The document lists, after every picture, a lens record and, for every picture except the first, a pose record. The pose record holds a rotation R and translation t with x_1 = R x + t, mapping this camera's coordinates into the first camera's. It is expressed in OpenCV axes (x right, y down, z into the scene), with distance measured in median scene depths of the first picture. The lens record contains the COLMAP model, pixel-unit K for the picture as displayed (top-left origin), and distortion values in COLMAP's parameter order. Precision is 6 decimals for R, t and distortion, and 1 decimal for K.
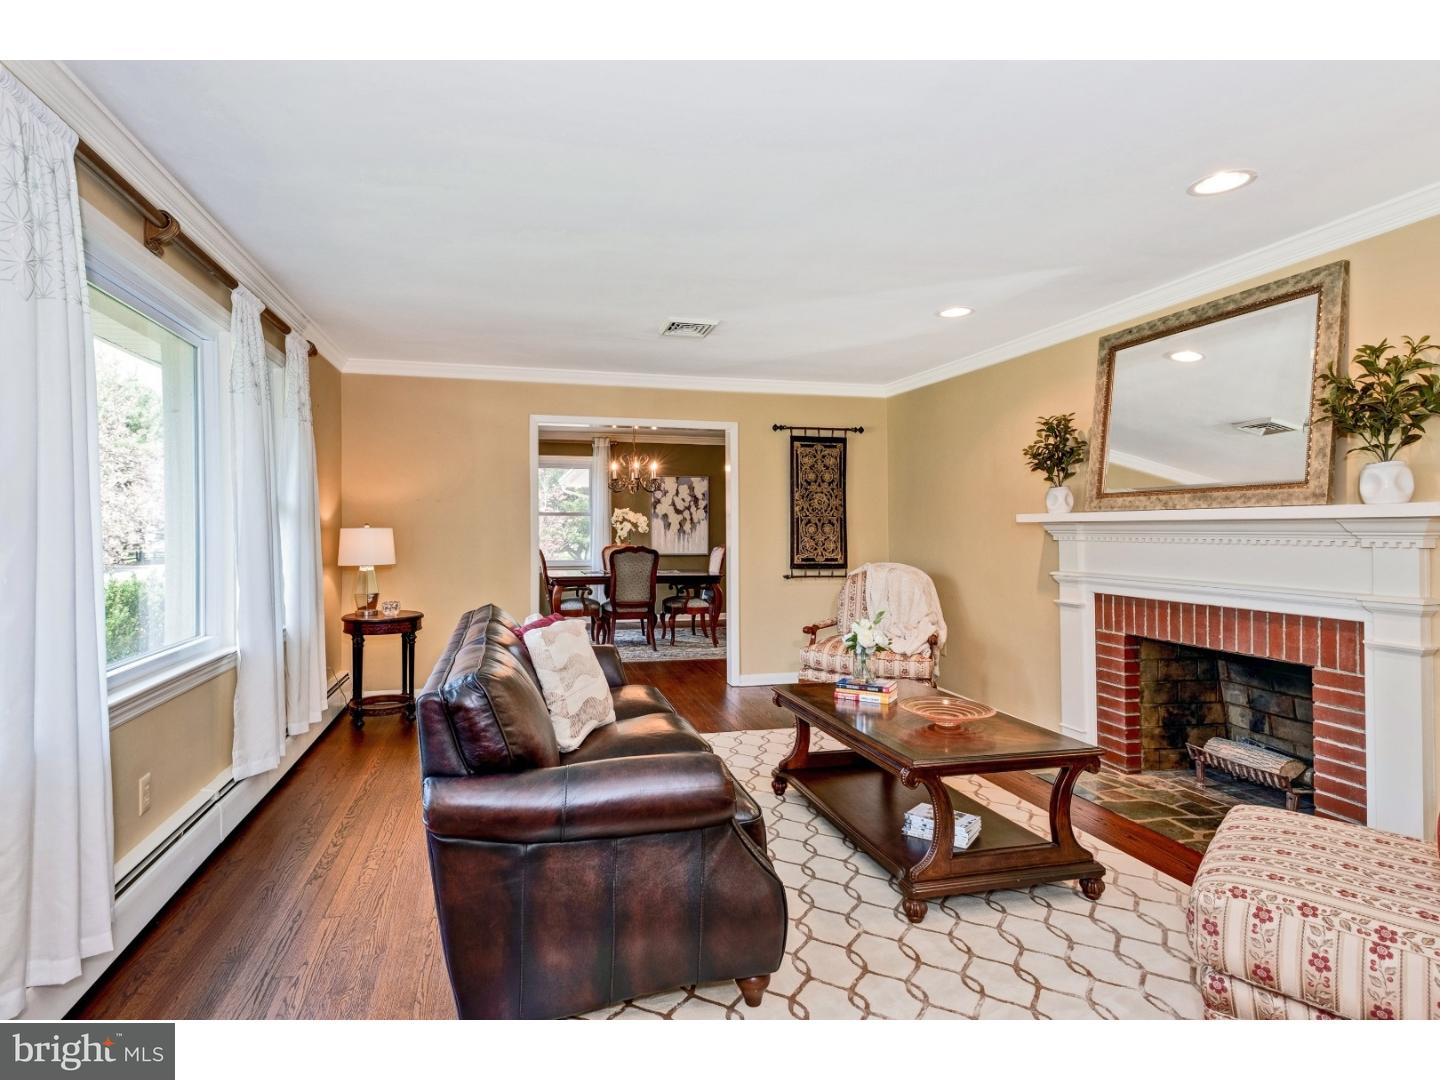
lens RADIAL K [[650.2, 0, 716.0], [0, 650.2, 531.2], [0, 0, 1]] dist [-0.001136, -0.000266]
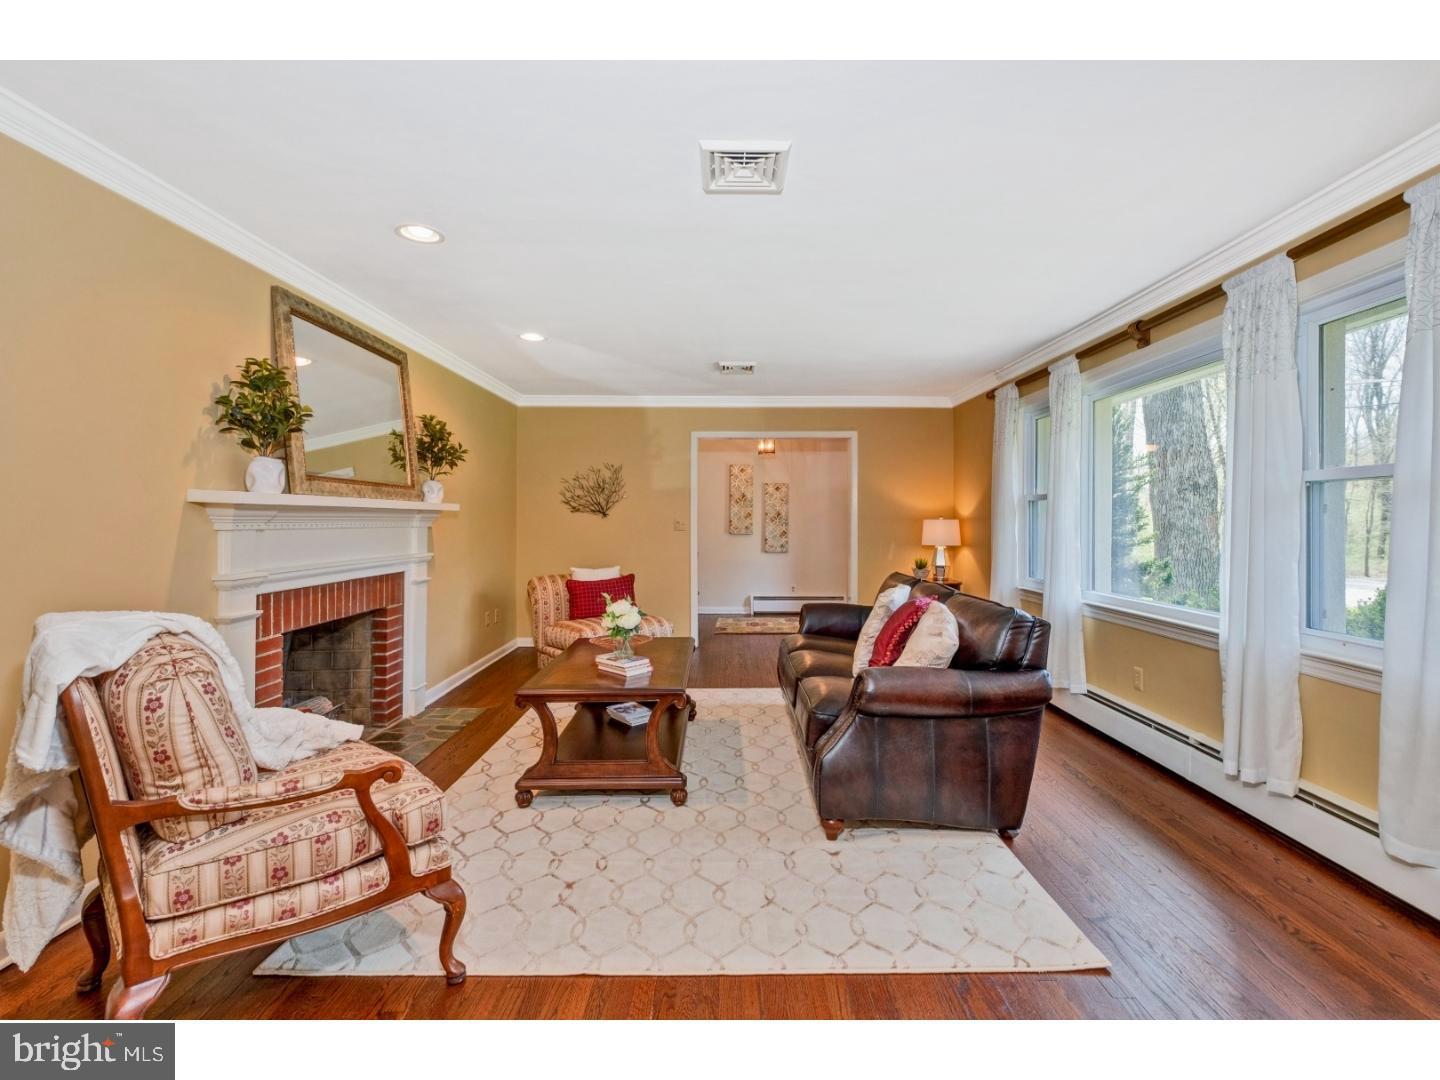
lens RADIAL K [[931.6, 0, 721.4], [0, 931.6, 521.1], [0, 0, 1]] dist [0.057247, -0.000255]
pose [[-0.964196, 0.000585, 0.265190, -0.147777], [0.002355, 0.999977, 0.006359, -0.000687], [-0.265180, 0.006756, -0.964175, 1.048517]]
